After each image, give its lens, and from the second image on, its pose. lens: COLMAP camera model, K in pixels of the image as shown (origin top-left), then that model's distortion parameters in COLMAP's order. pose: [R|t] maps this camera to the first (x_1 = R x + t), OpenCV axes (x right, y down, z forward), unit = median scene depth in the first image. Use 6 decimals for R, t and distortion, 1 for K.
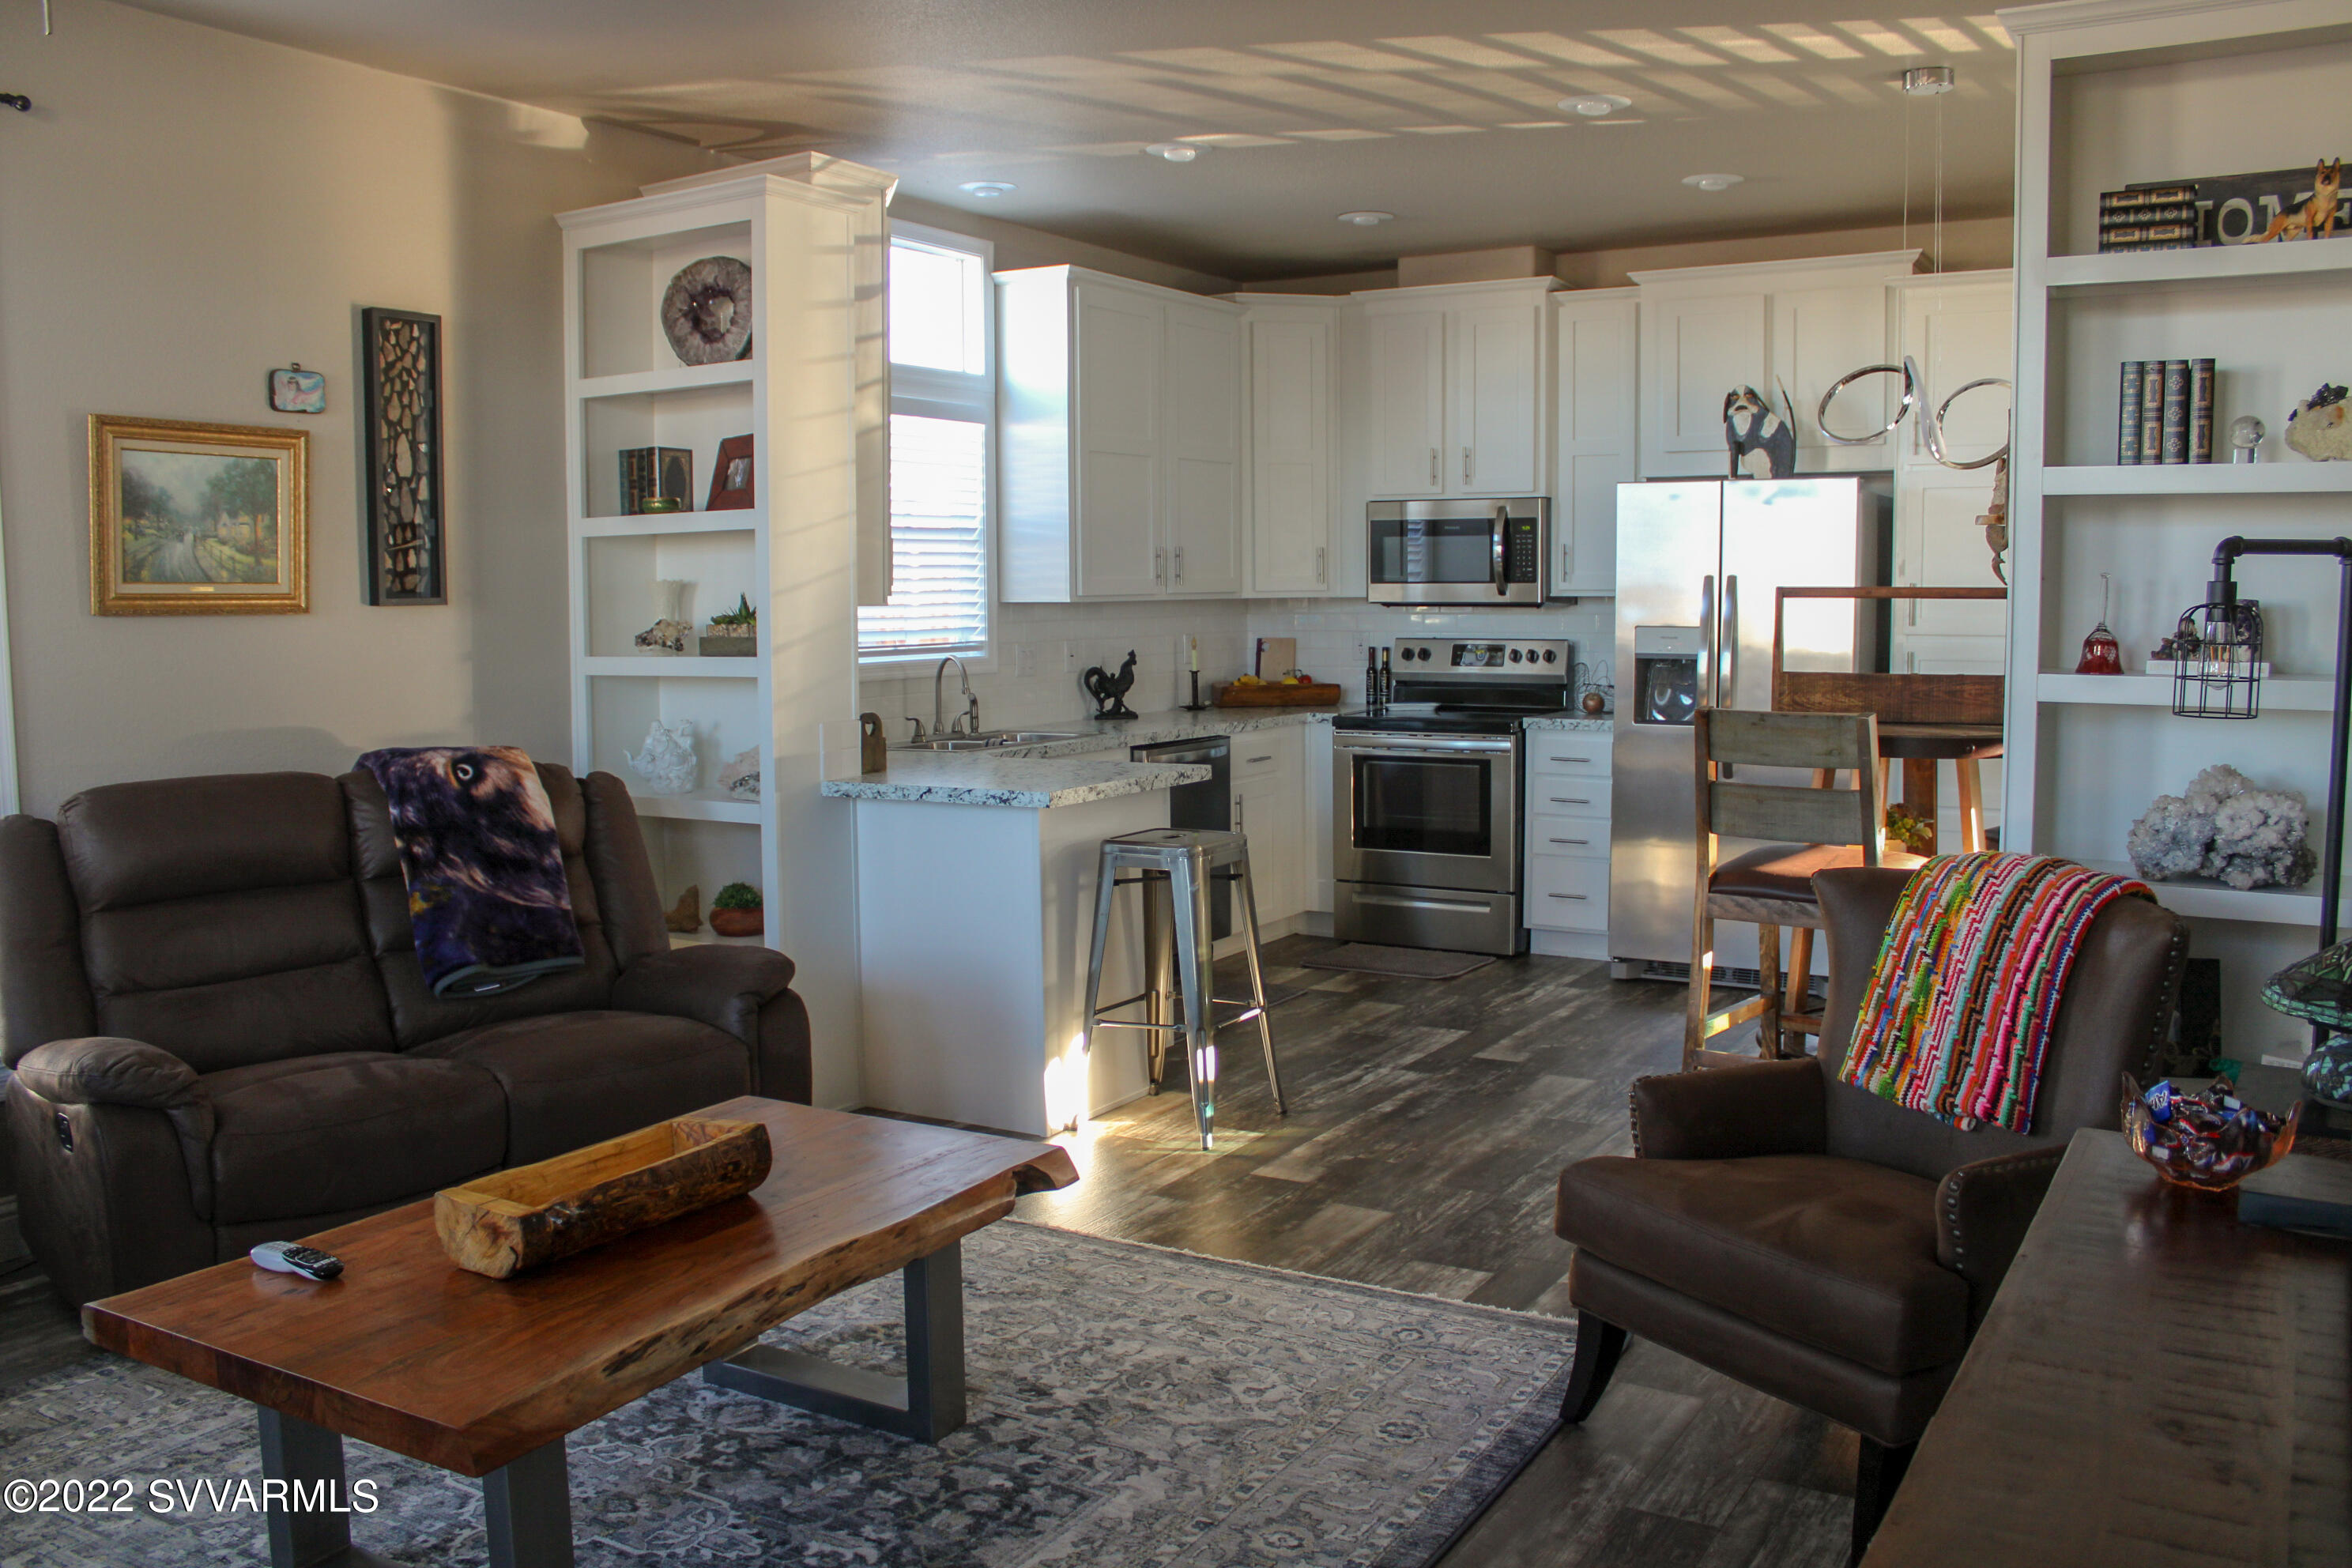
lens RADIAL K [[1991.5, 0, 1176.0], [0, 1991.5, 784.0], [0, 0, 1]] dist [-0.108816, 0.016800]
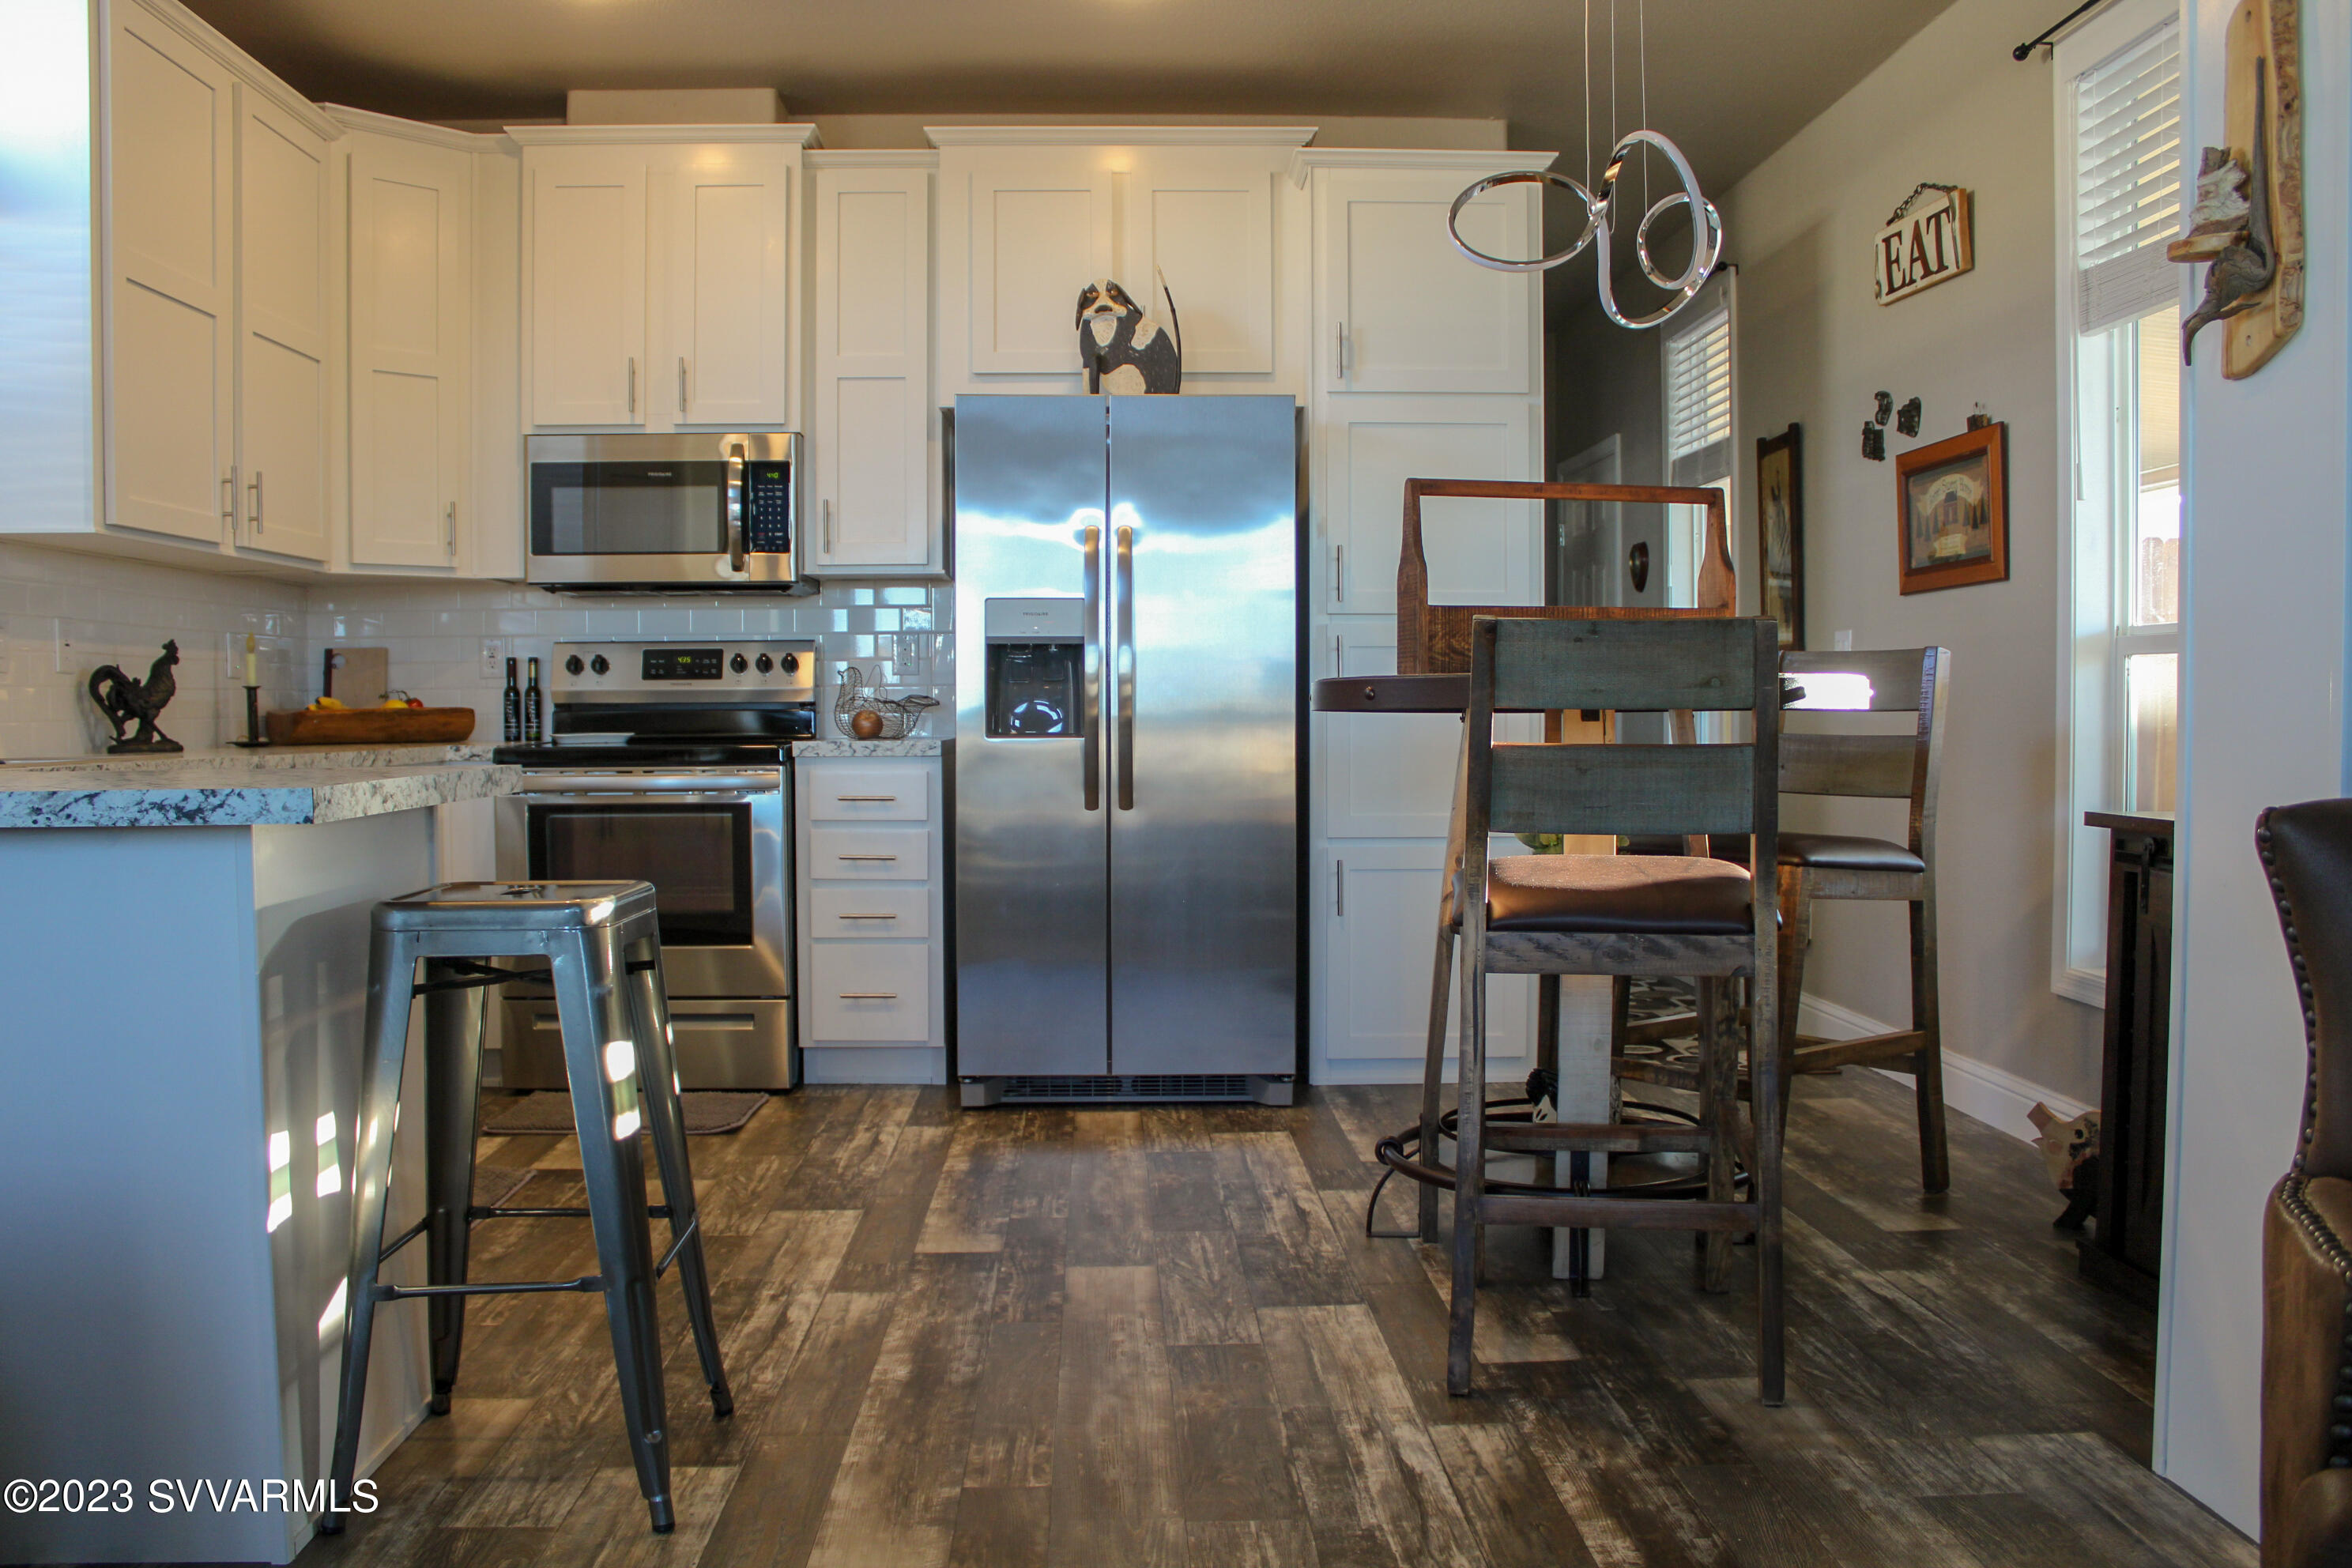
lens RADIAL K [[1991.5, 0, 1176.0], [0, 1991.5, 784.0], [0, 0, 1]] dist [-0.108816, 0.016800]
pose [[0.837581, -0.016644, 0.546060, -0.088341], [0.052628, 0.997345, -0.050324, 0.022558], [-0.543773, 0.070889, 0.836233, 0.343456]]
